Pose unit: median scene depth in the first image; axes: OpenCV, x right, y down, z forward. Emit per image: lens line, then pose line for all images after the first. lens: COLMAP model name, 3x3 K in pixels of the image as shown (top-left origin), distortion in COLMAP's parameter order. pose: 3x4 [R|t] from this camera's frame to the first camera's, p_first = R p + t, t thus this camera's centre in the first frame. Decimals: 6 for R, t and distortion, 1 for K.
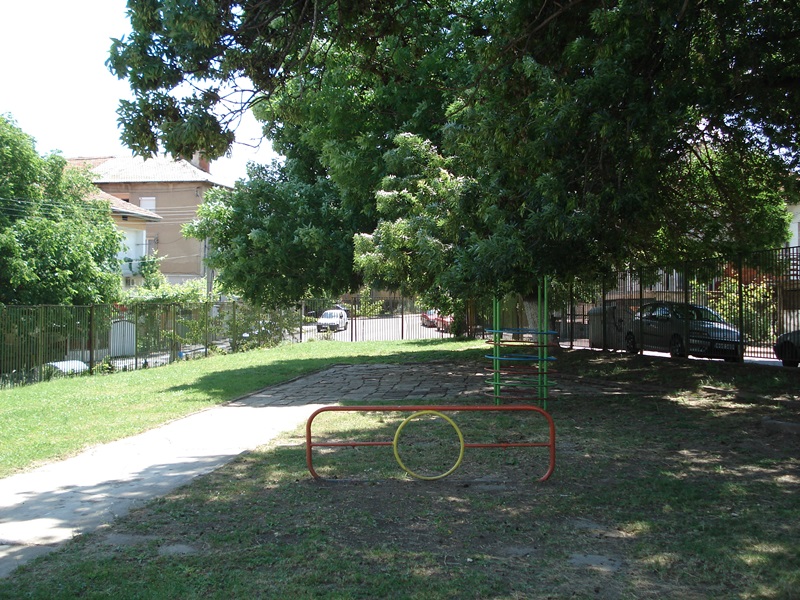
lens RADIAL K [[881.3, 0, 390.3], [0, 881.3, 298.6], [0, 0, 1]] dist [-0.068309, -0.097754]
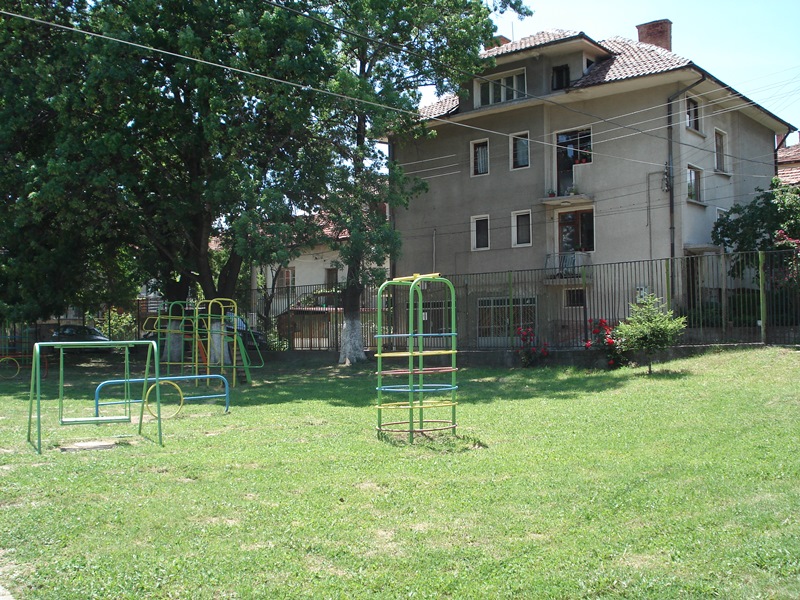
lens RADIAL K [[881.3, 0, 390.3], [0, 881.3, 298.6], [0, 0, 1]] dist [-0.068309, -0.097754]
pose [[0.783016, 0.008209, 0.621947, -0.279572], [0.010086, 0.999614, -0.025893, 0.001754], [-0.621920, 0.026547, 0.782631, -0.790904]]
